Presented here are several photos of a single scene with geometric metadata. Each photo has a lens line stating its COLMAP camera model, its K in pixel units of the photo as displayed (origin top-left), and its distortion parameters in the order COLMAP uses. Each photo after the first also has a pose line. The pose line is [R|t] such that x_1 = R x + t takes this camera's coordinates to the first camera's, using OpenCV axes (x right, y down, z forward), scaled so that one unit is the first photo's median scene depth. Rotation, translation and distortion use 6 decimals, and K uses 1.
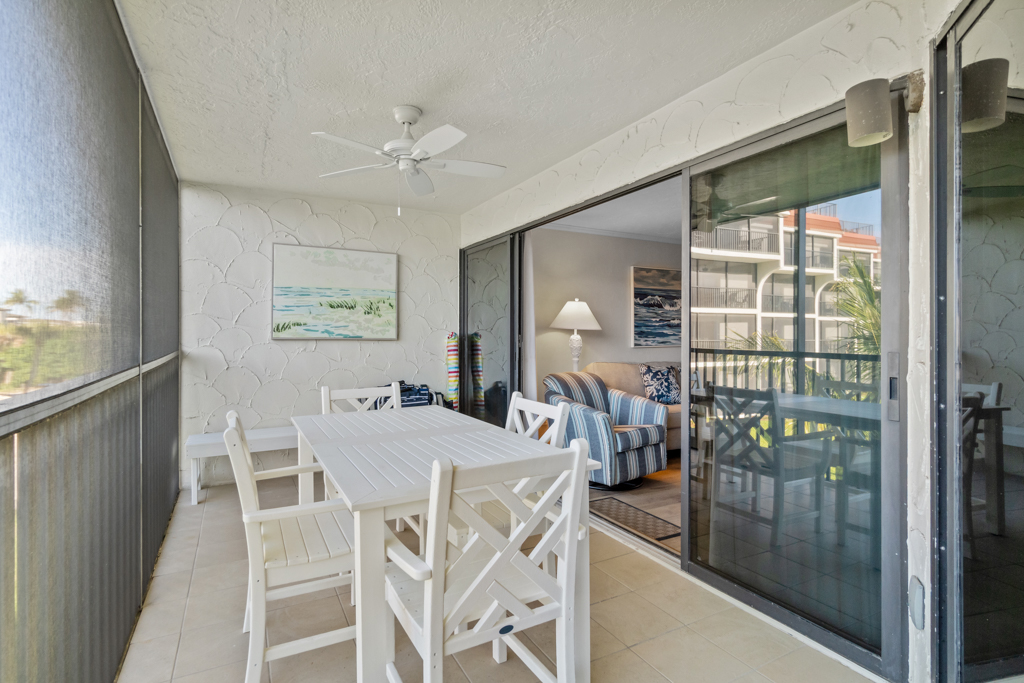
lens RADIAL K [[510.3, 0, 502.8], [0, 510.3, 333.4], [0, 0, 1]] dist [0.001958, 0.002542]
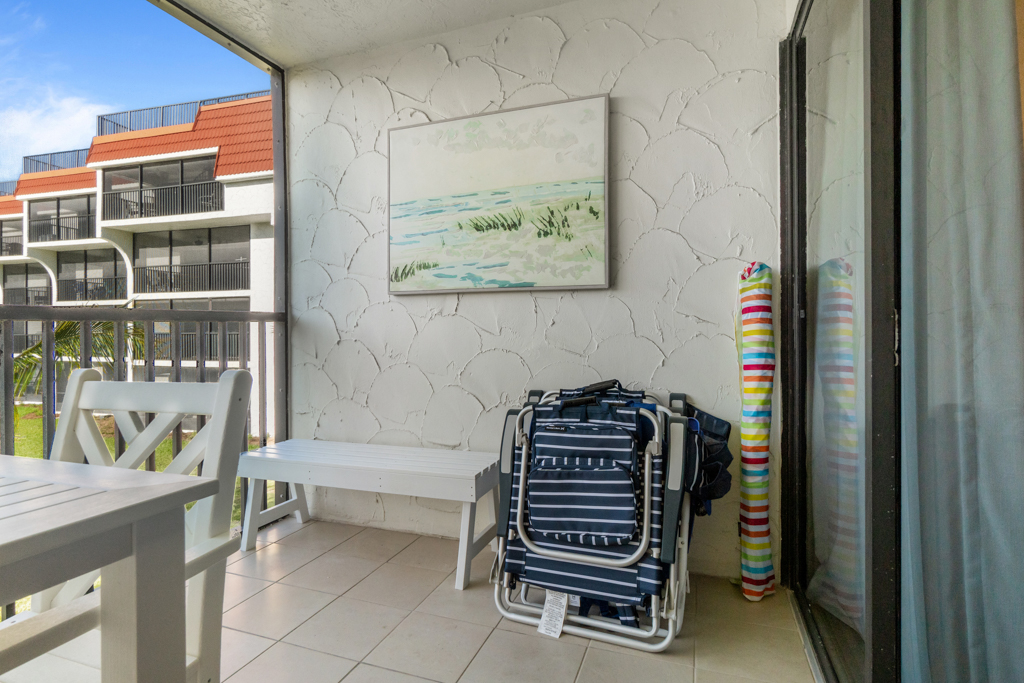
lens RADIAL K [[525.4, 0, 494.3], [0, 525.4, 335.7], [0, 0, 1]] dist [-0.010360, 0.006528]
pose [[0.649437, -0.002429, -0.760411, 0.085124], [0.007571, 0.999966, 0.003272, 0.057895], [0.760377, -0.007883, 0.649434, 0.696415]]
